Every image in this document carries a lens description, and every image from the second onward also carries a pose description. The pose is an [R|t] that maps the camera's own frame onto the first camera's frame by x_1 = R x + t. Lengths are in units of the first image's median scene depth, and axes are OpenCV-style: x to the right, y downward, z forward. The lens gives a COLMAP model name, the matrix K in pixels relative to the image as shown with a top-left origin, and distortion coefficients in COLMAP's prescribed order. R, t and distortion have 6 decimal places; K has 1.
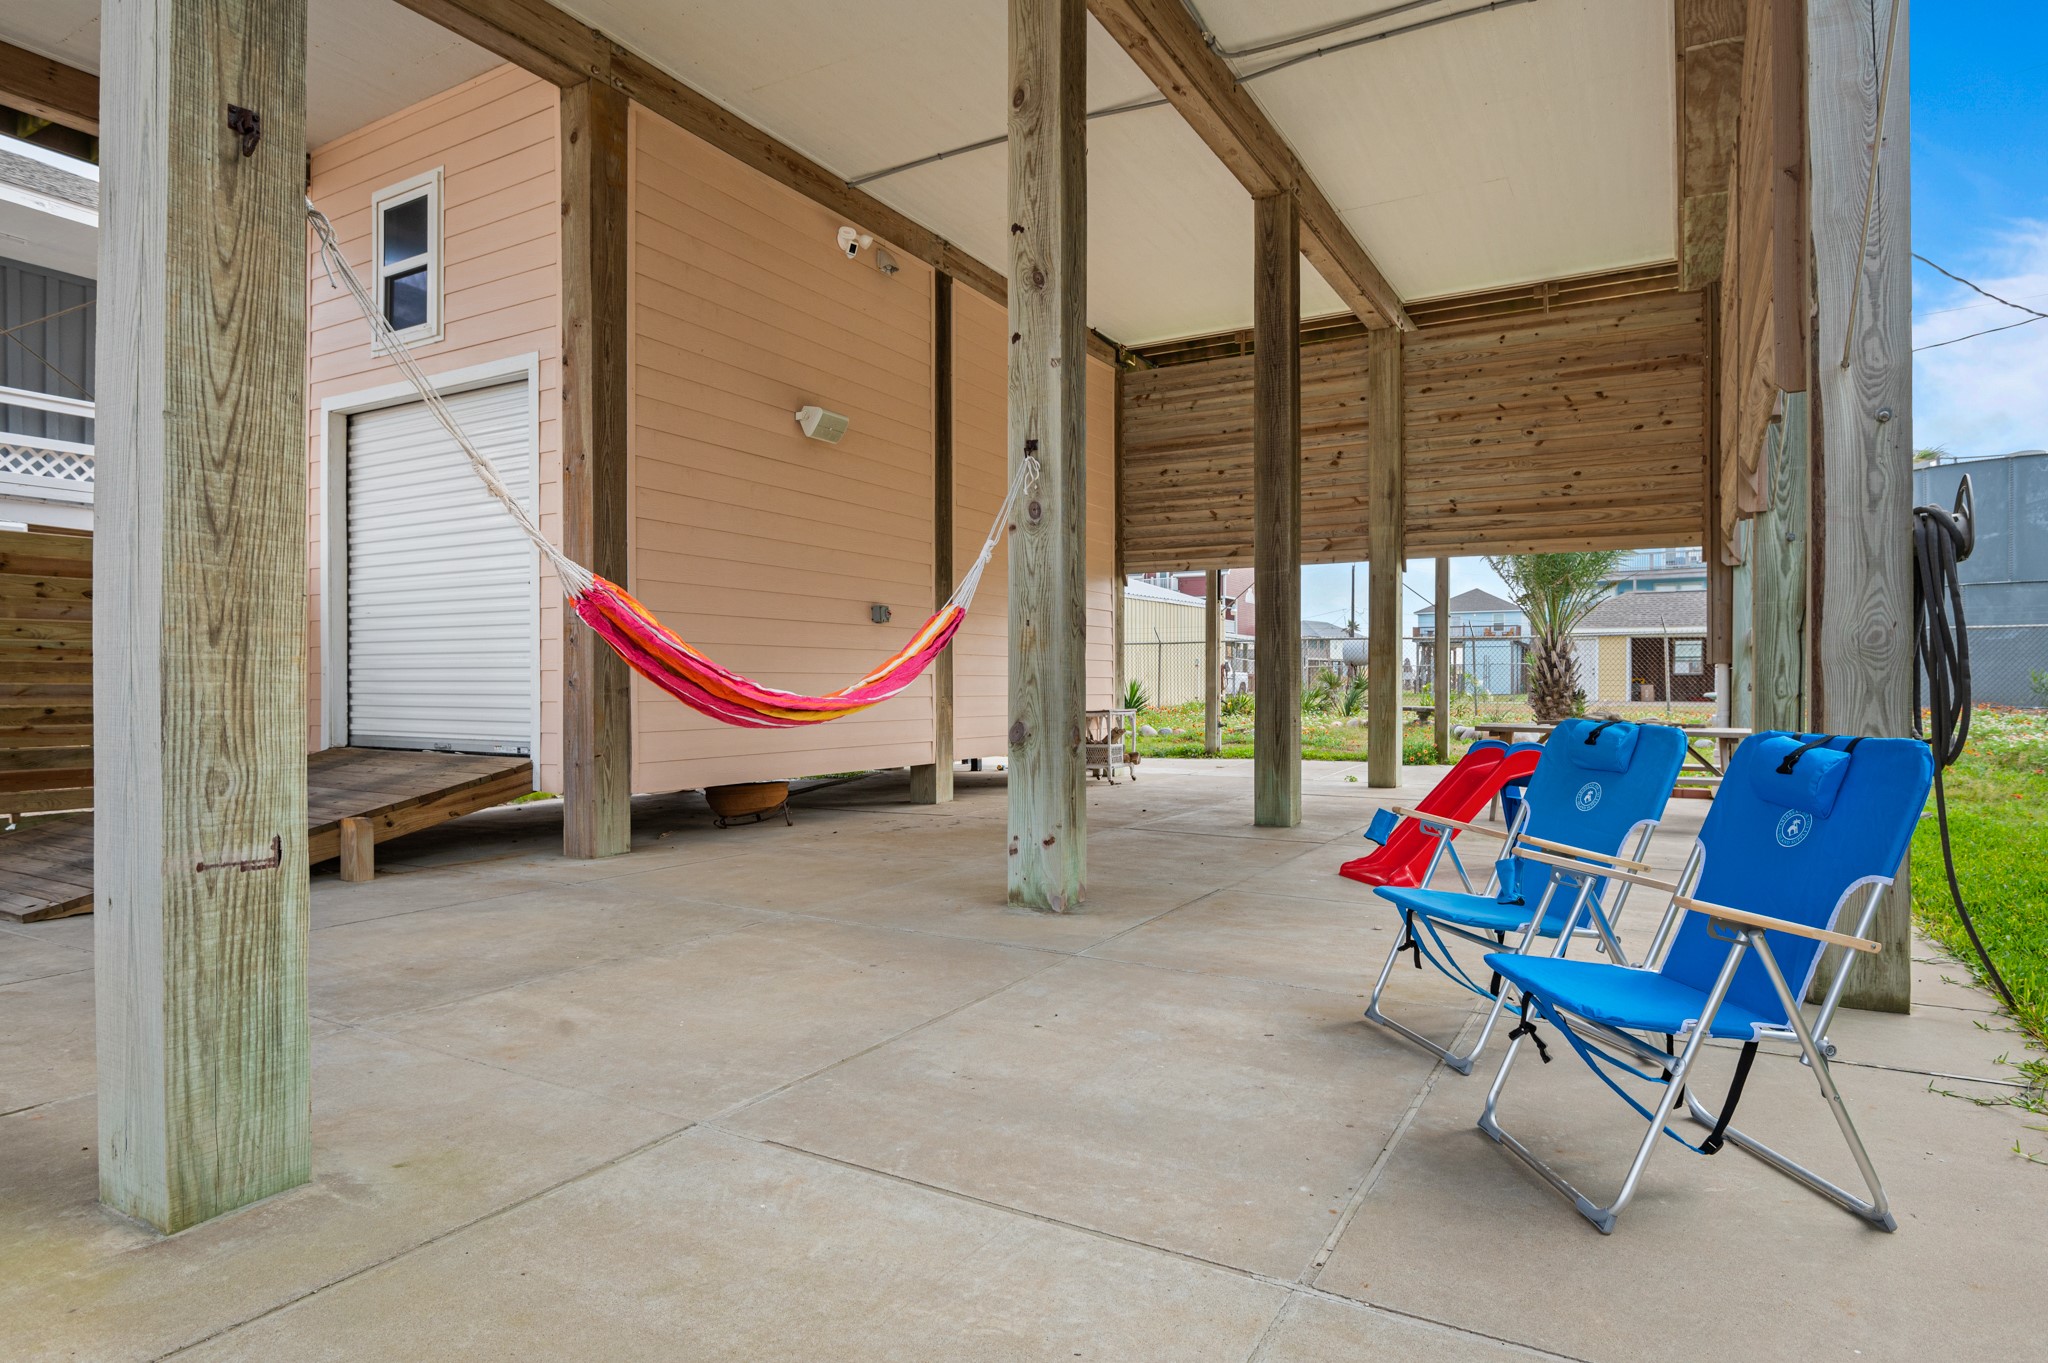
lens RADIAL K [[1138.4, 0, 1025.5], [0, 1138.4, 681.0], [0, 0, 1]] dist [-0.001700, -0.000002]
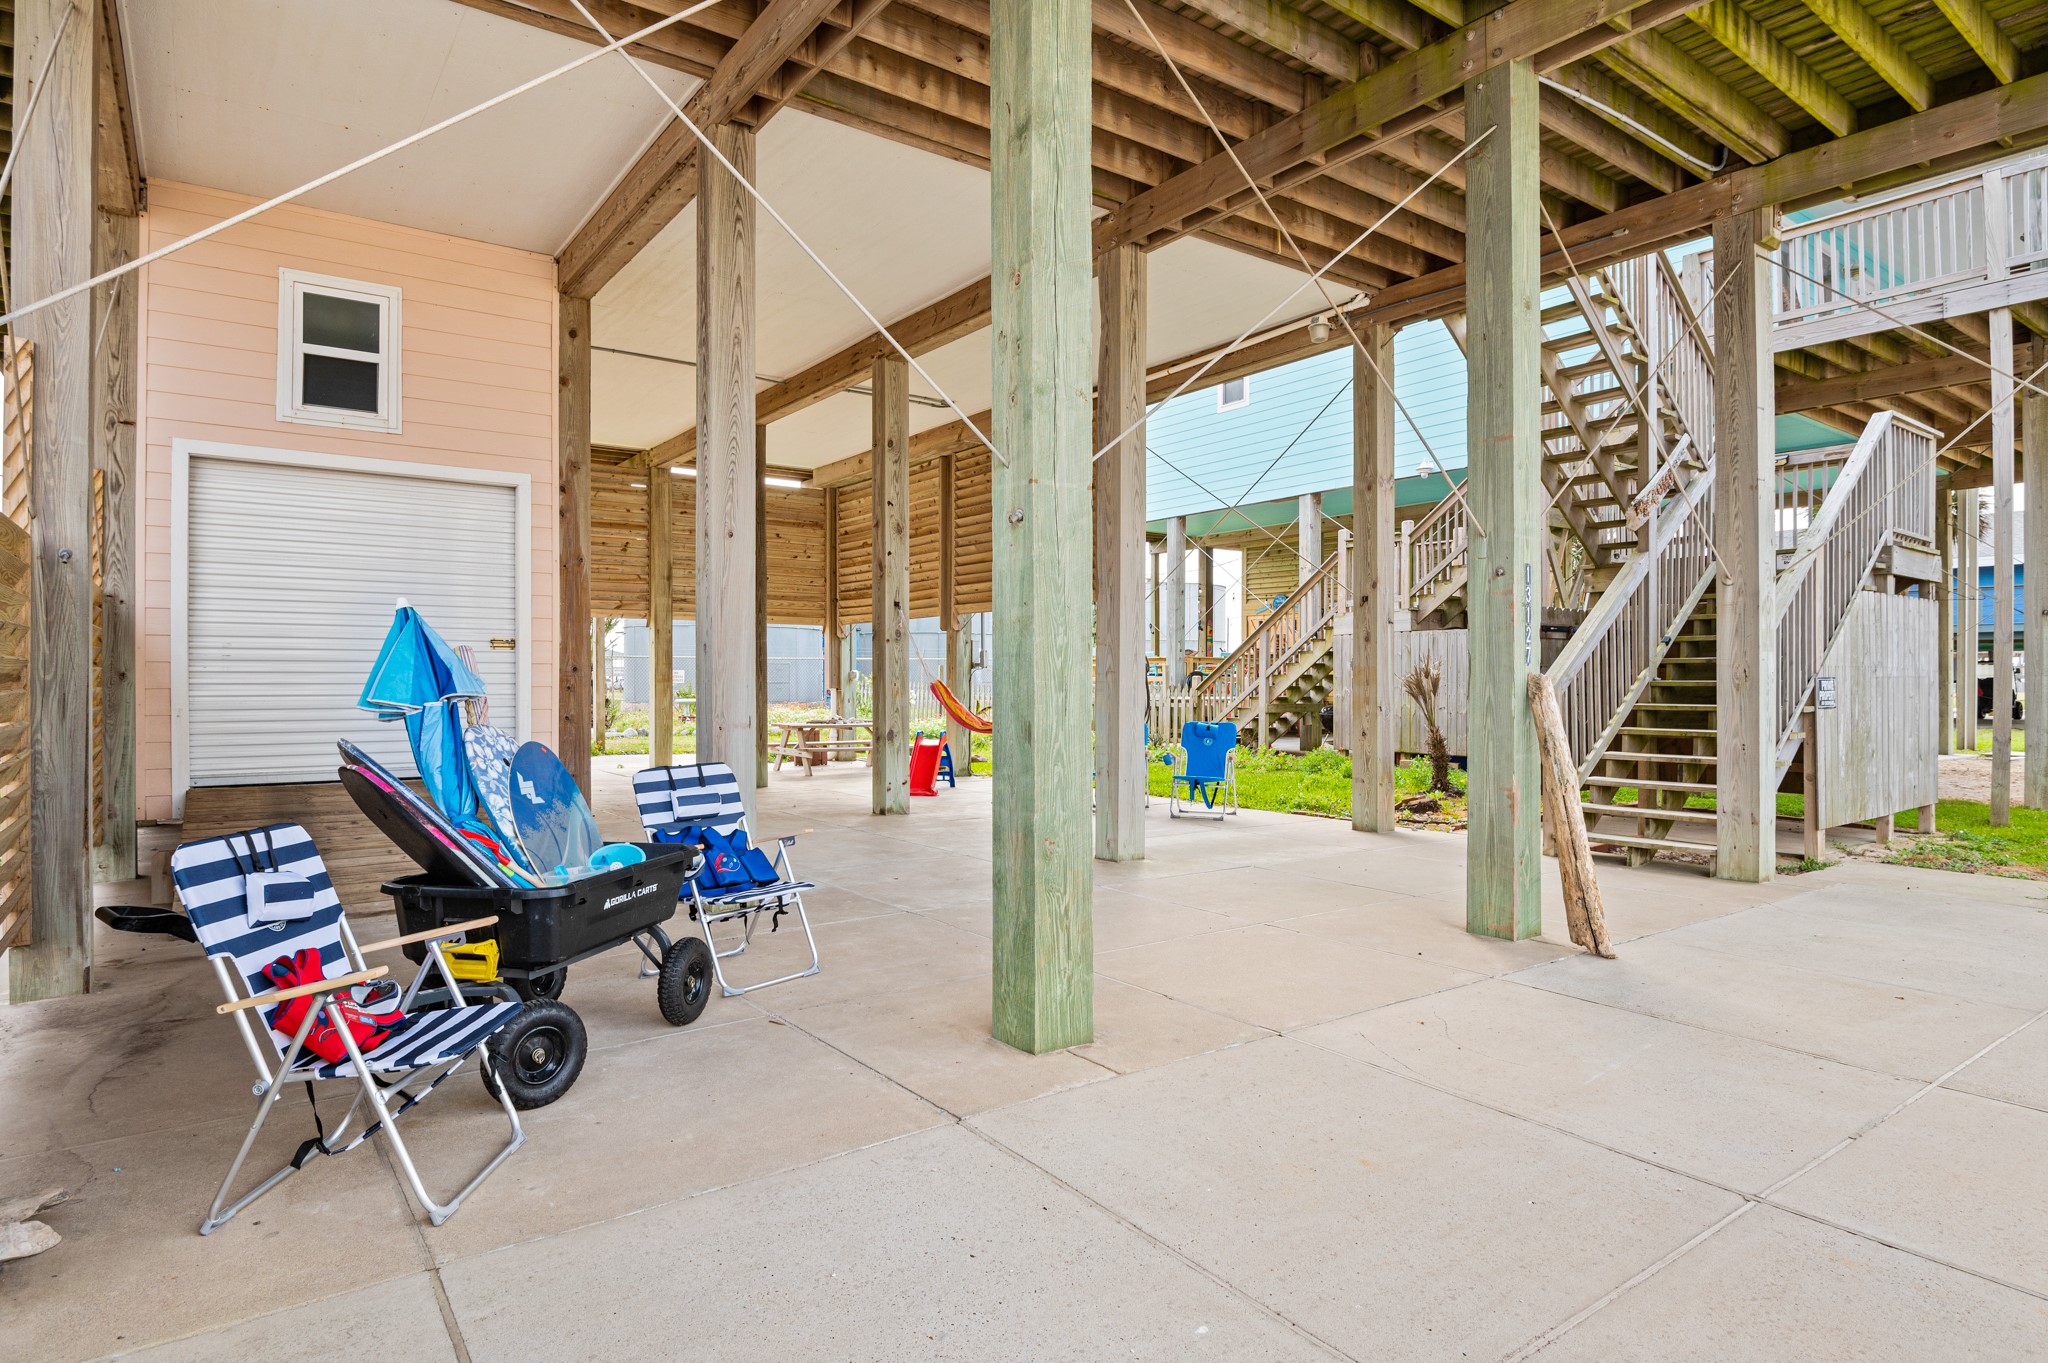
lens RADIAL K [[1113.2, 0, 1026.6], [0, 1113.2, 675.4], [0, 0, 1]] dist [-0.001141, -0.000138]
pose [[0.405604, 0.002274, 0.914046, -1.190369], [-0.000403, 0.999997, -0.002309, -0.040761], [-0.914049, 0.000568, 0.405604, -0.064969]]
